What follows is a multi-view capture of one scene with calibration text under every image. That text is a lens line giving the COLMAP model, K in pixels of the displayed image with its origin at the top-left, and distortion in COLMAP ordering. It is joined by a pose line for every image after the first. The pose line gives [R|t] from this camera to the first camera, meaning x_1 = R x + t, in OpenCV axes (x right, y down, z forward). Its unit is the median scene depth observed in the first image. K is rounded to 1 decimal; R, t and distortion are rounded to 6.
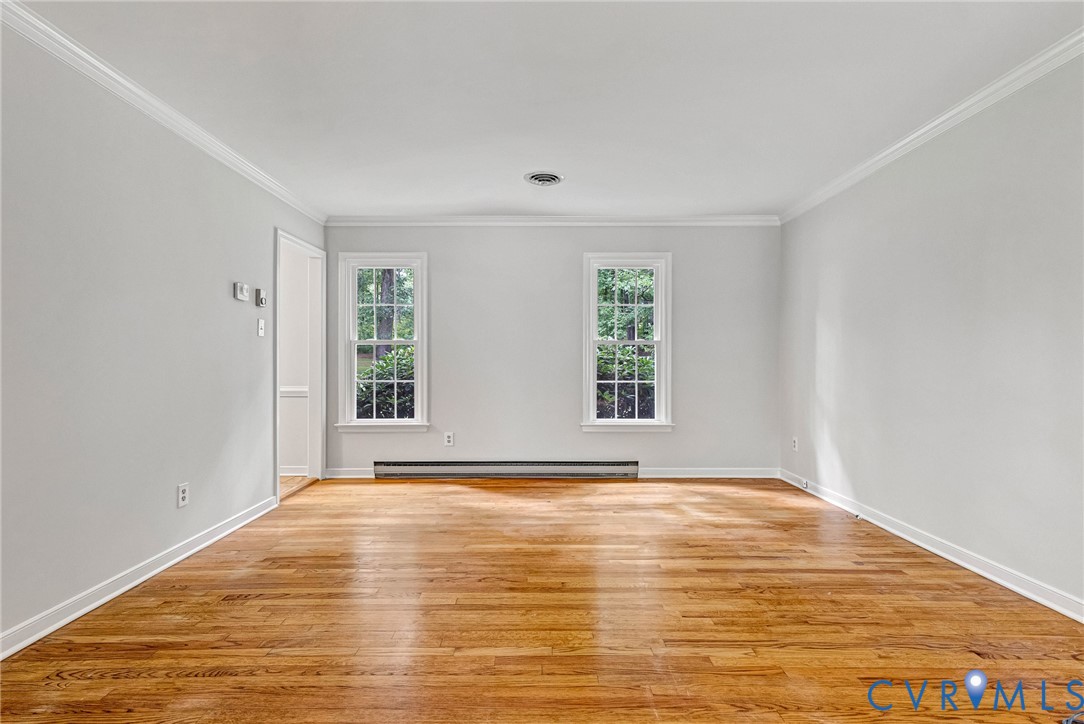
lens RADIAL K [[546.4, 0, 536.5], [0, 546.4, 363.6], [0, 0, 1]] dist [0.012503, -0.000289]
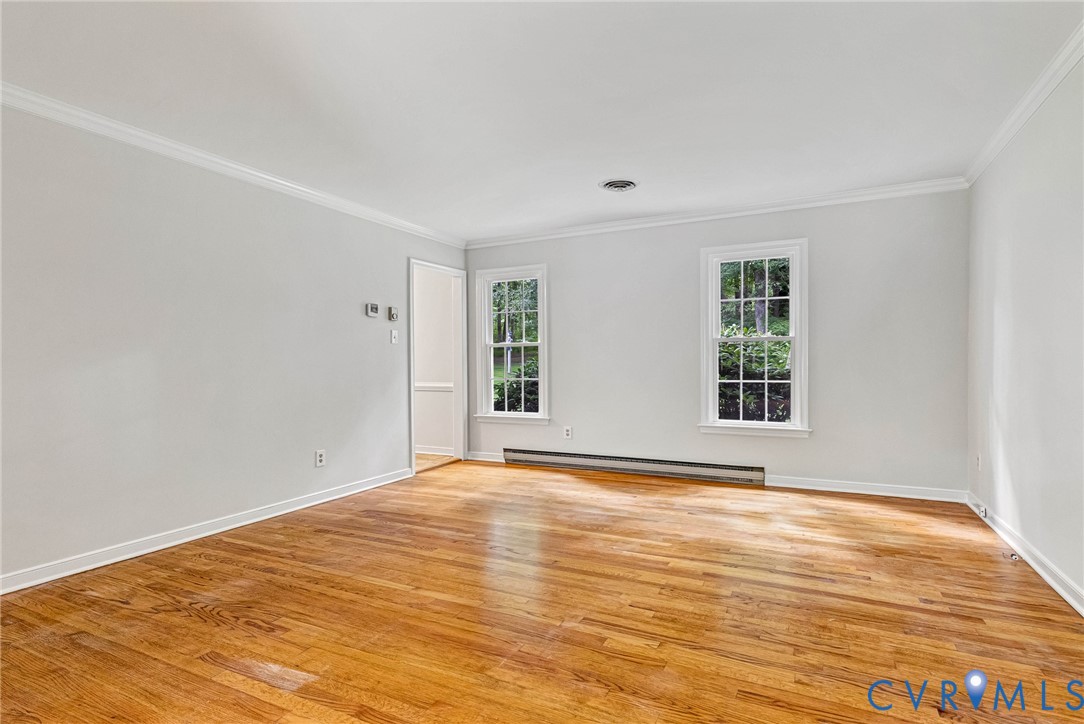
lens RADIAL K [[546.4, 0, 536.5], [0, 546.4, 363.6], [0, 0, 1]] dist [0.012503, -0.000289]
pose [[0.894246, -0.006287, -0.447532, 0.370000], [0.006563, 0.999978, -0.000933, 0.001631], [0.447528, -0.002103, 0.894268, -0.004795]]
